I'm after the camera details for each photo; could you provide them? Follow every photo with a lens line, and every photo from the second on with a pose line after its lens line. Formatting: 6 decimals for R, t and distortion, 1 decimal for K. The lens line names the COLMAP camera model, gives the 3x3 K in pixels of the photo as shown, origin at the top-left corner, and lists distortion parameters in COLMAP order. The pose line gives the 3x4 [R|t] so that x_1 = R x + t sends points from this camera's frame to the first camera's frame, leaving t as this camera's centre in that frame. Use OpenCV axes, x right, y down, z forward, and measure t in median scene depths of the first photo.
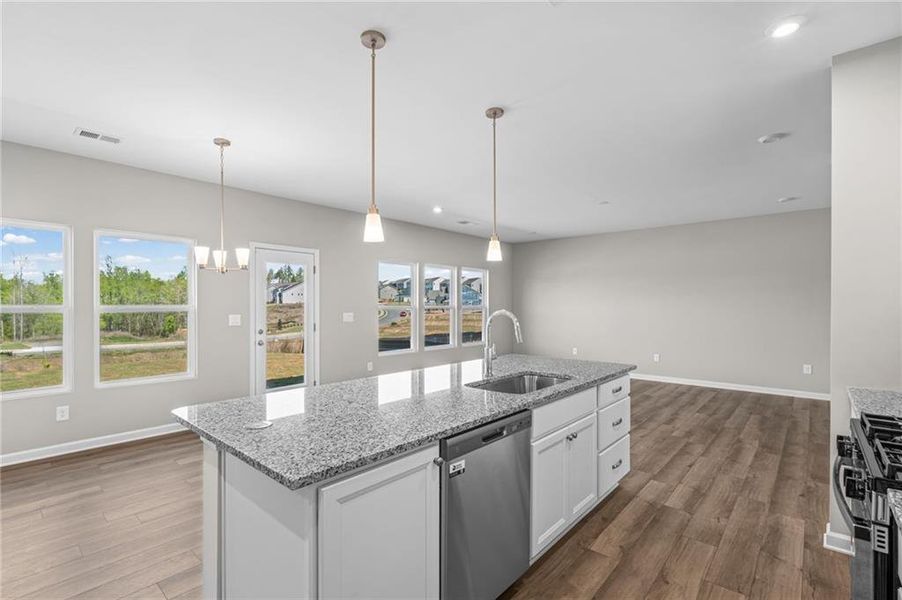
lens RADIAL K [[417.7, 0, 441.2], [0, 417.7, 312.0], [0, 0, 1]] dist [-0.000272, 0.000173]
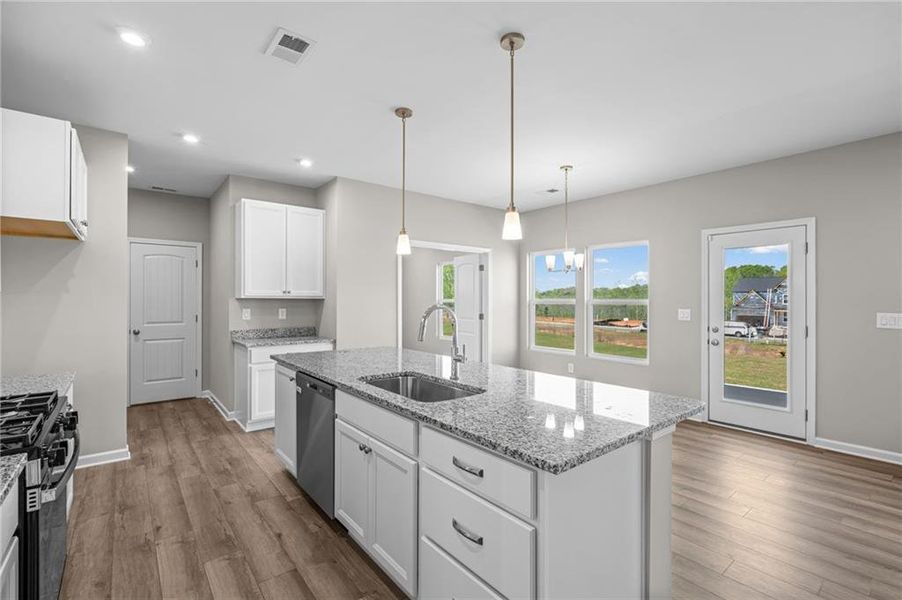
lens RADIAL K [[409.6, 0, 451.0], [0, 409.6, 300.0], [0, 0, 1]] dist [-0.000714, -0.000046]
pose [[-0.155017, 0.000928, -0.987911, 0.727430], [-0.016558, 0.999857, 0.003537, -0.012616], [0.987773, 0.016906, -0.154980, 0.835700]]
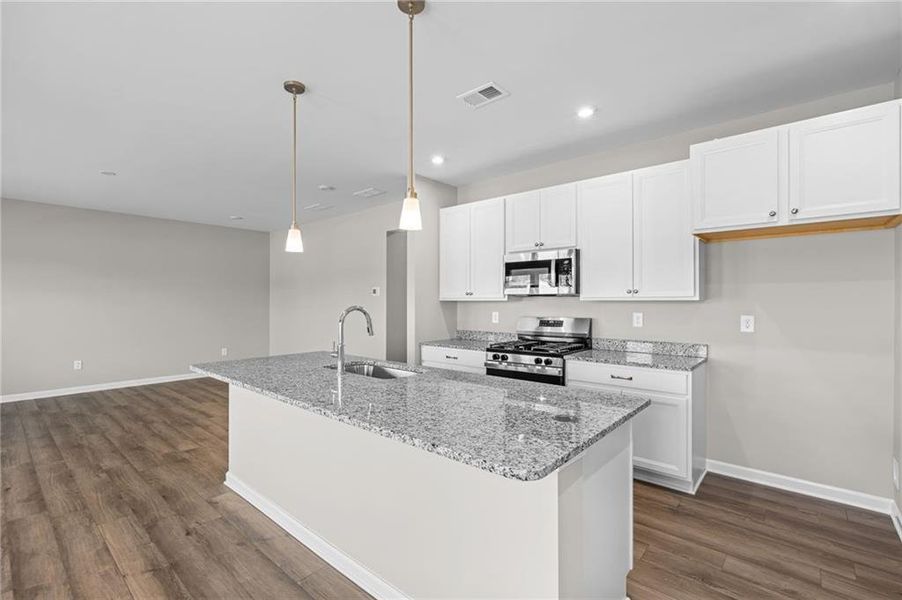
lens RADIAL K [[409.6, 0, 451.0], [0, 409.6, 300.0], [0, 0, 1]] dist [-0.000714, -0.000046]
pose [[-0.022386, 0.003965, 0.999742, -0.629299], [0.014464, 0.999889, -0.003642, -0.009236], [-0.999645, 0.014379, -0.022441, 0.566398]]
